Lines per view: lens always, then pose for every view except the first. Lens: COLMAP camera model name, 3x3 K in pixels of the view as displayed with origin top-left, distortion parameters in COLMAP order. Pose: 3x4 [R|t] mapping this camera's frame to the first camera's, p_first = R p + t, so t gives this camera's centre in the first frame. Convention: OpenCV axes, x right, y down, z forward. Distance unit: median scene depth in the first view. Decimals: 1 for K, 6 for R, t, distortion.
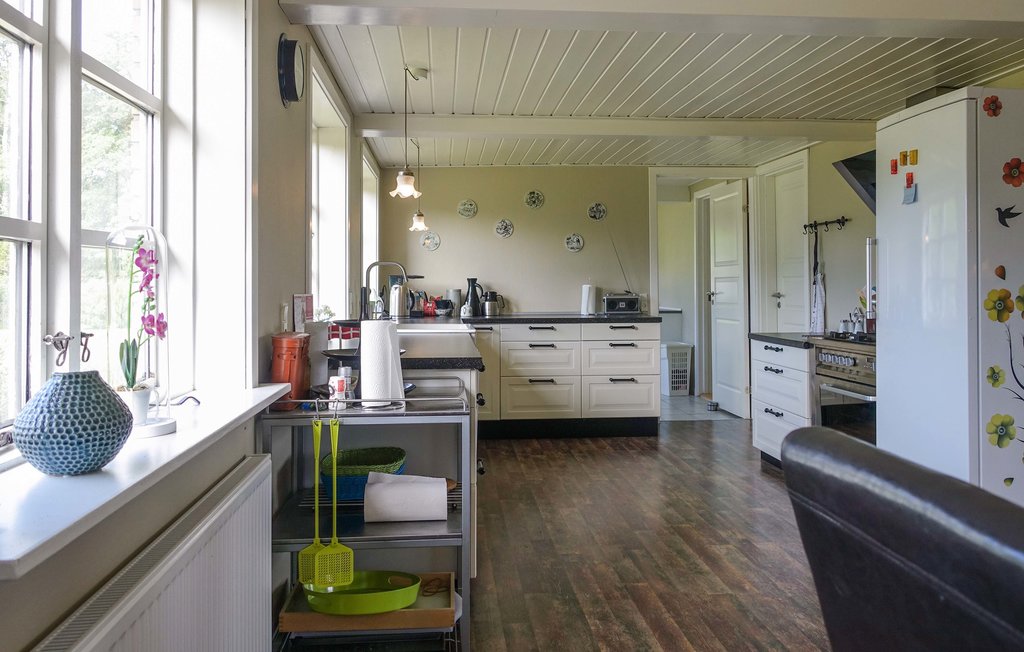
lens RADIAL K [[791.8, 0, 510.6], [0, 791.8, 276.9], [0, 0, 1]] dist [-0.006317, -0.001895]
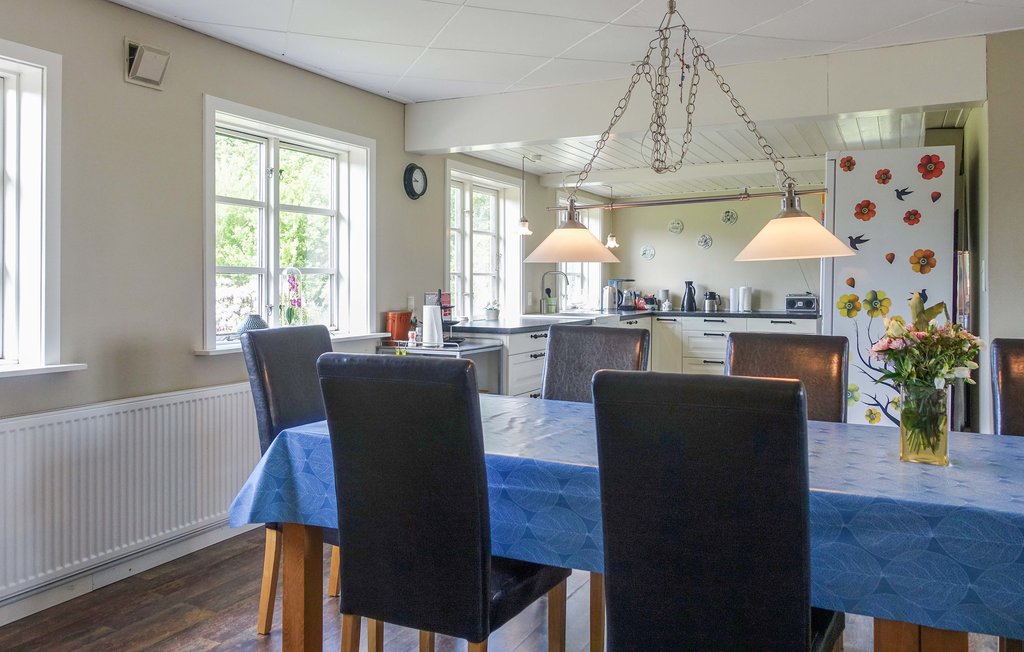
lens RADIAL K [[791.8, 0, 510.6], [0, 791.8, 276.9], [0, 0, 1]] dist [-0.006317, -0.001895]
pose [[0.857086, 0.001502, -0.515171, 0.428411], [0.000261, 0.999994, 0.003349, -0.010572], [0.515173, -0.003005, 0.857081, -0.268114]]
